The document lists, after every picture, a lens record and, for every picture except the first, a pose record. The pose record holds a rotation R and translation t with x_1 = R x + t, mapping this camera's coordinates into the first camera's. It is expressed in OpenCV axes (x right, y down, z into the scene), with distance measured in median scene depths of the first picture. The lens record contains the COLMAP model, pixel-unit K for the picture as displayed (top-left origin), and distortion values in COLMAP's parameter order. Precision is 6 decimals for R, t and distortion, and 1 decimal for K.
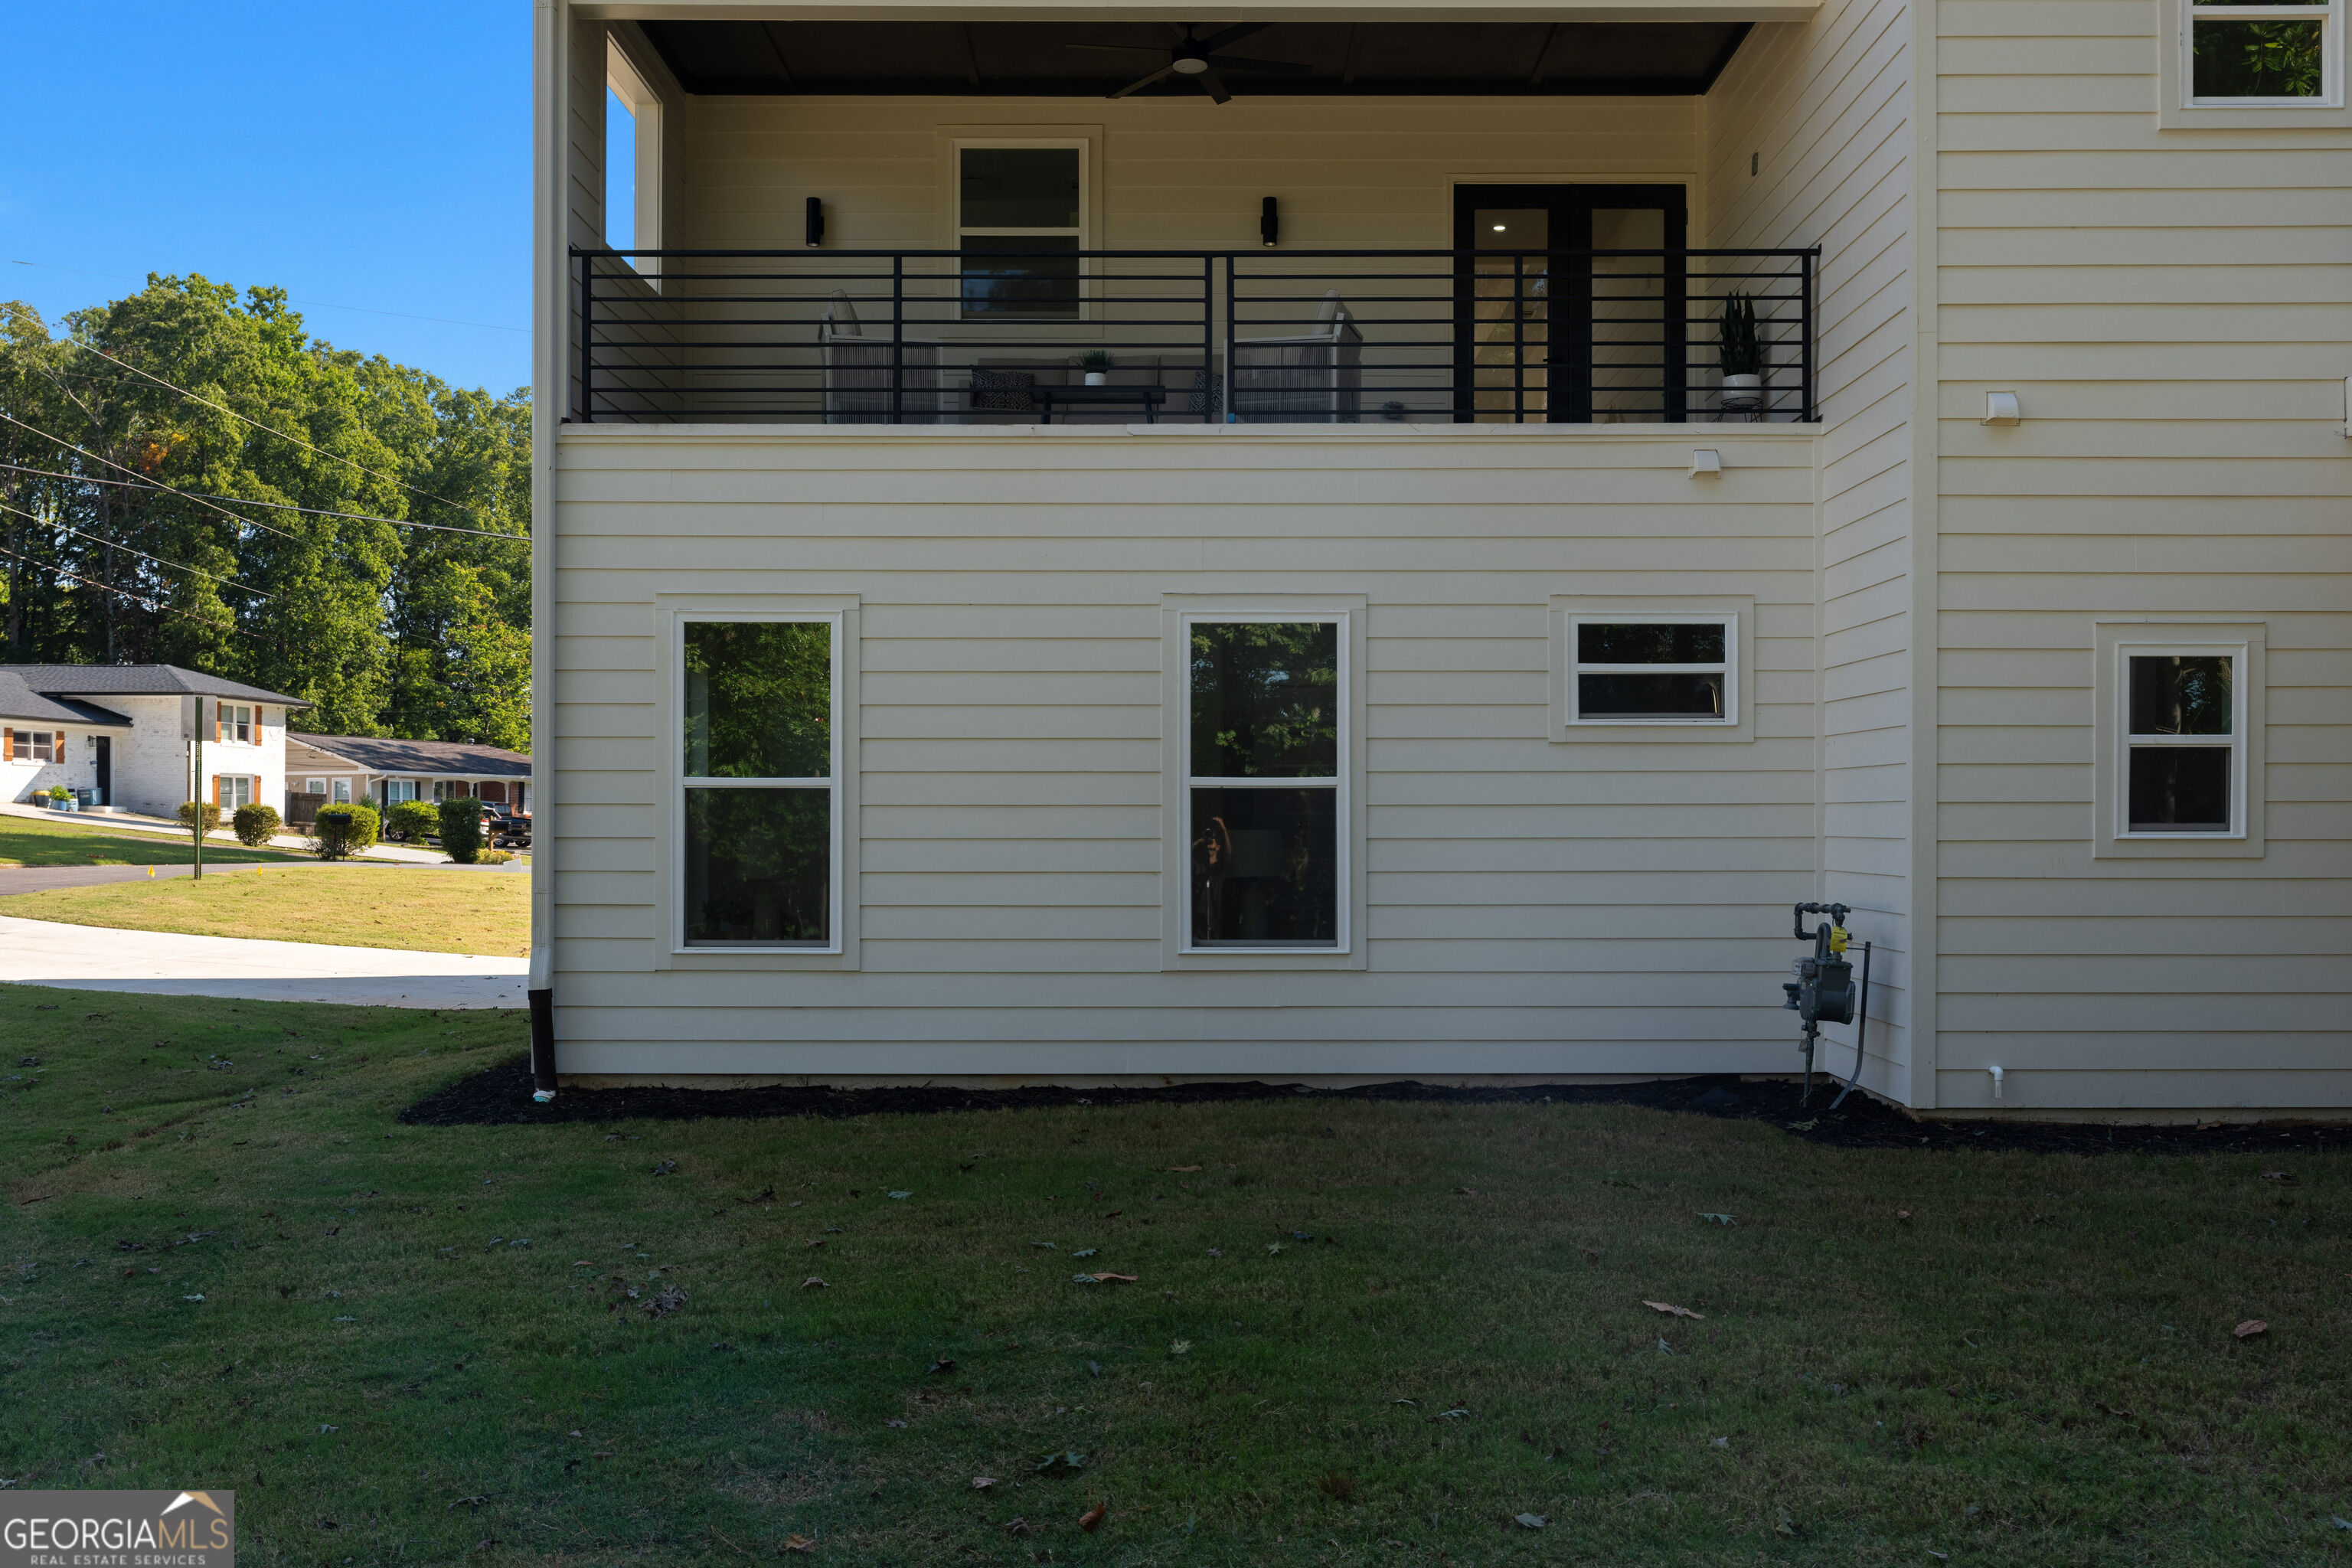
lens RADIAL K [[2299.3, 0, 1176.0], [0, 2299.3, 784.0], [0, 0, 1]] dist [-0.005009, -0.002003]
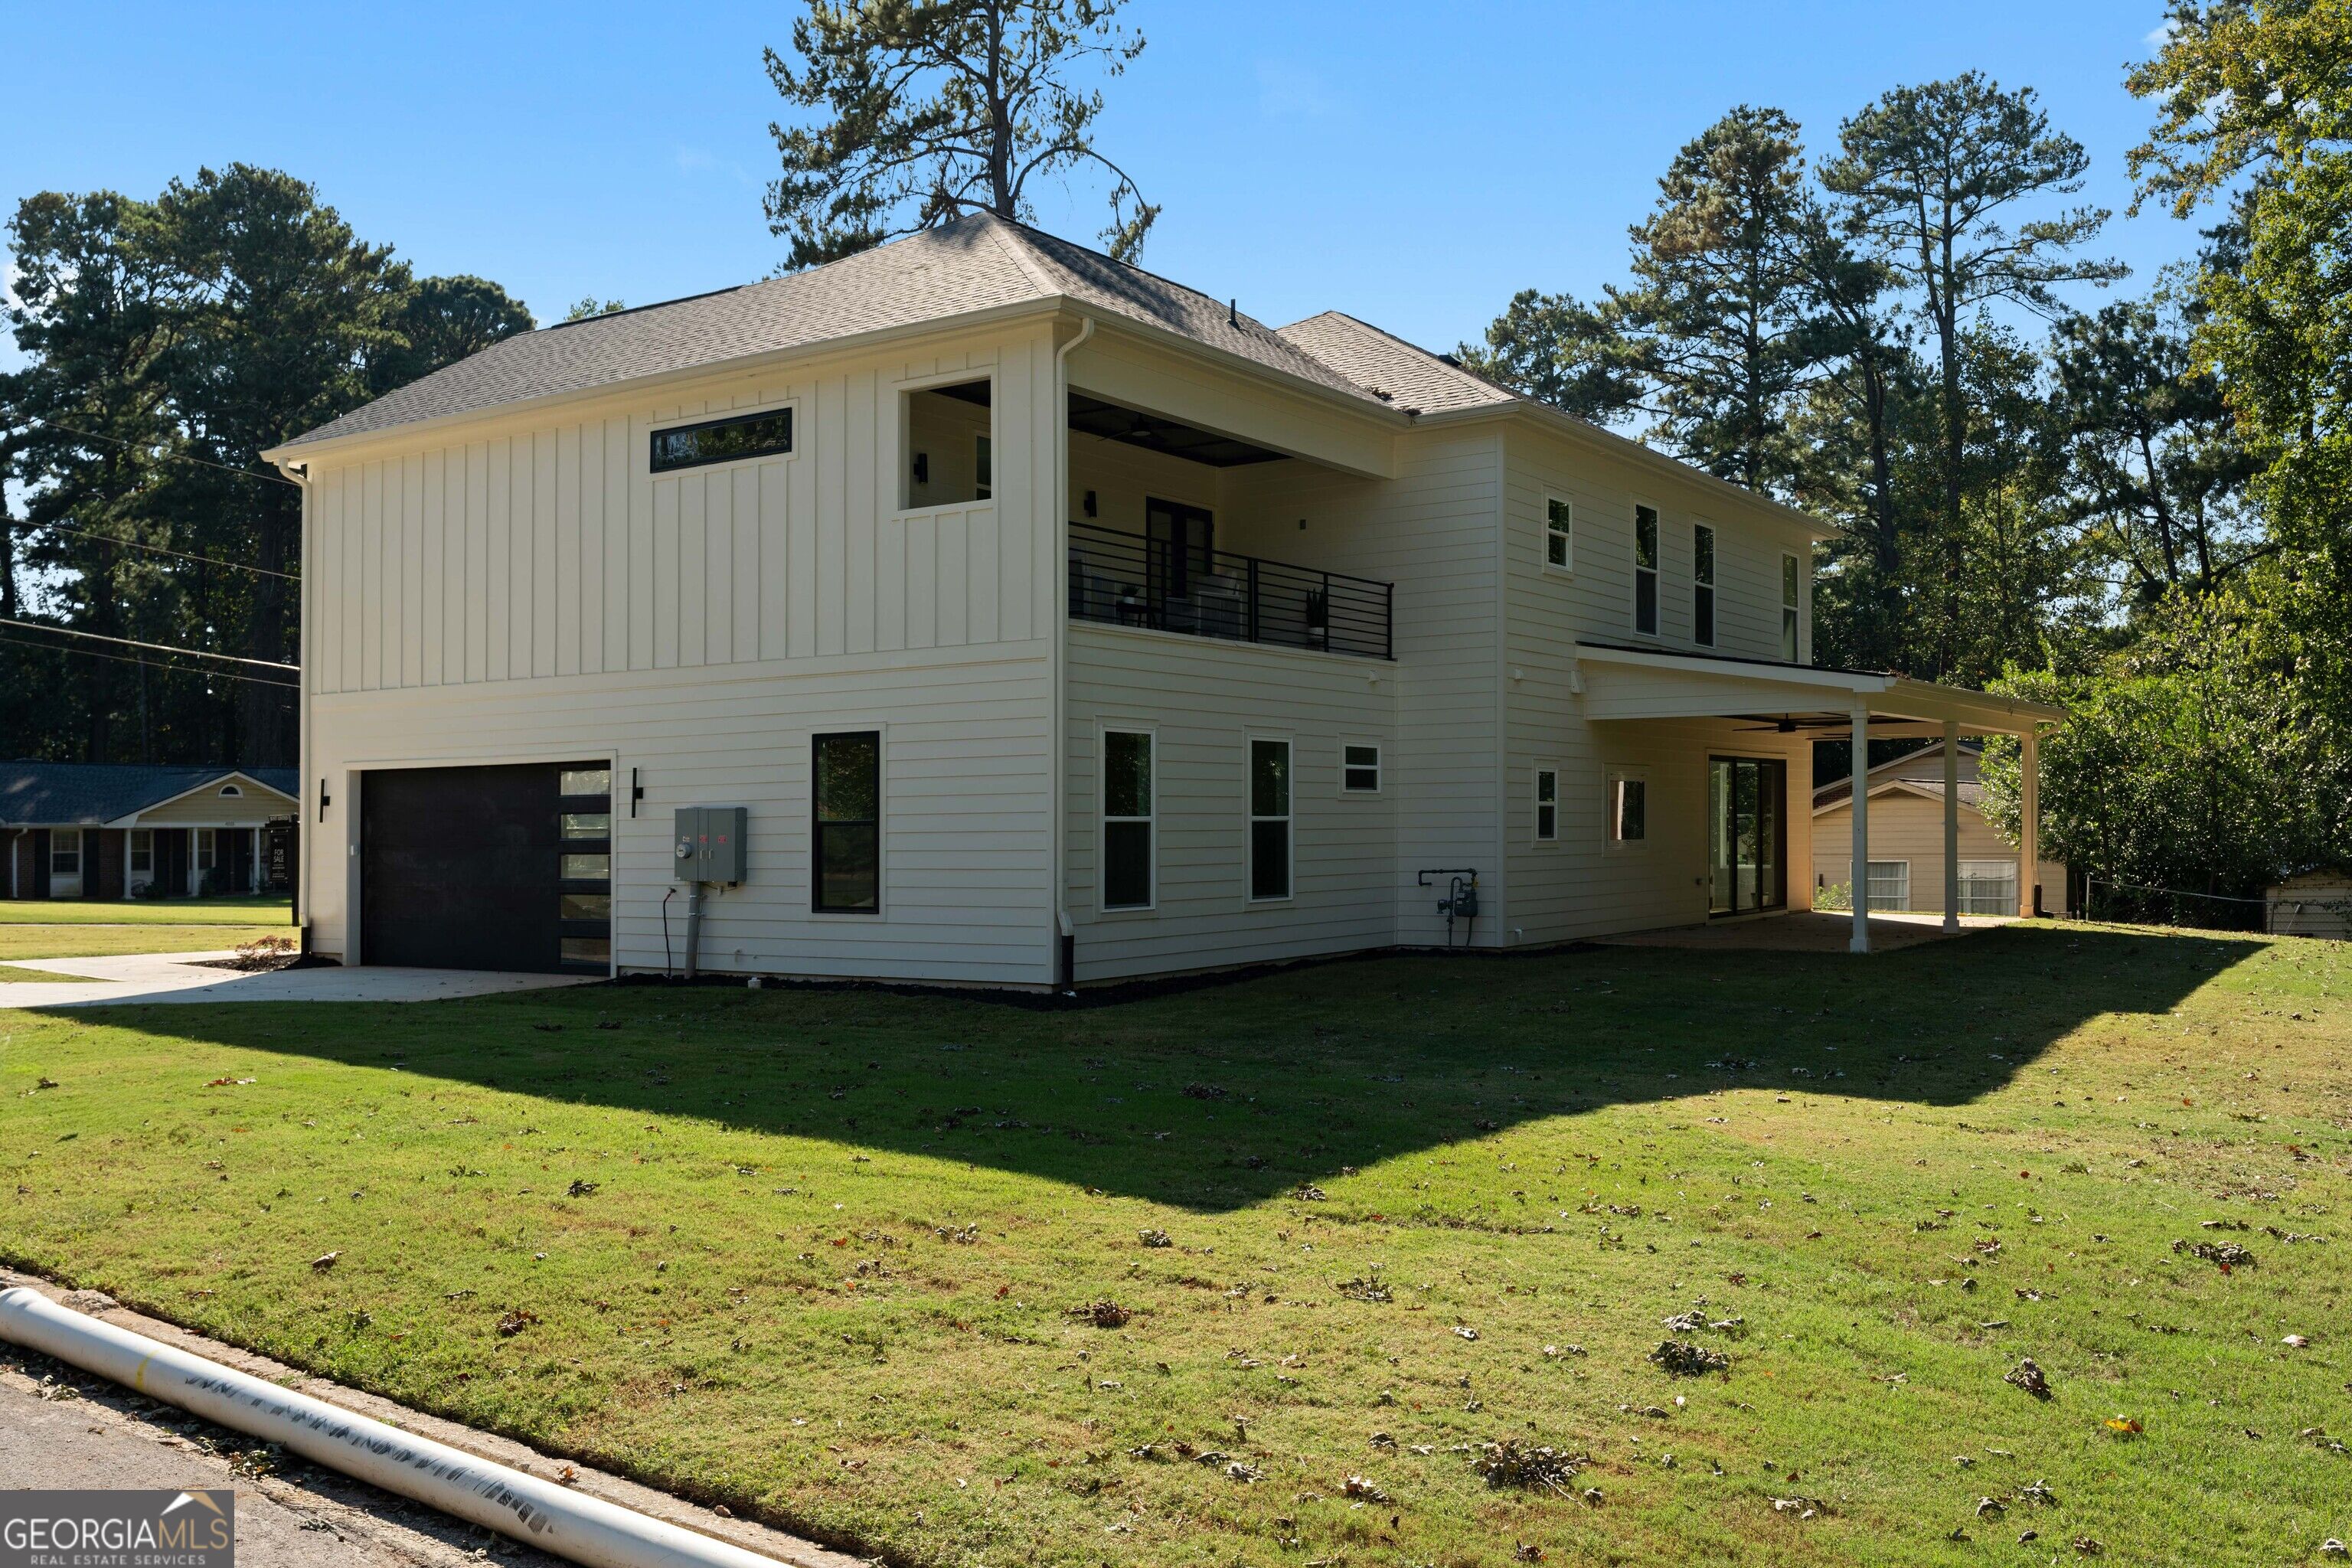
lens RADIAL K [[1998.2, 0, 1176.0], [0, 1998.2, 784.0], [0, 0, 1]] dist [0.000608, 0.000035]
pose [[0.562684, 0.012915, 0.826571, -1.492468], [-0.006895, 0.999916, -0.010930, -0.011614], [-0.826644, 0.000451, 0.562726, 0.059473]]
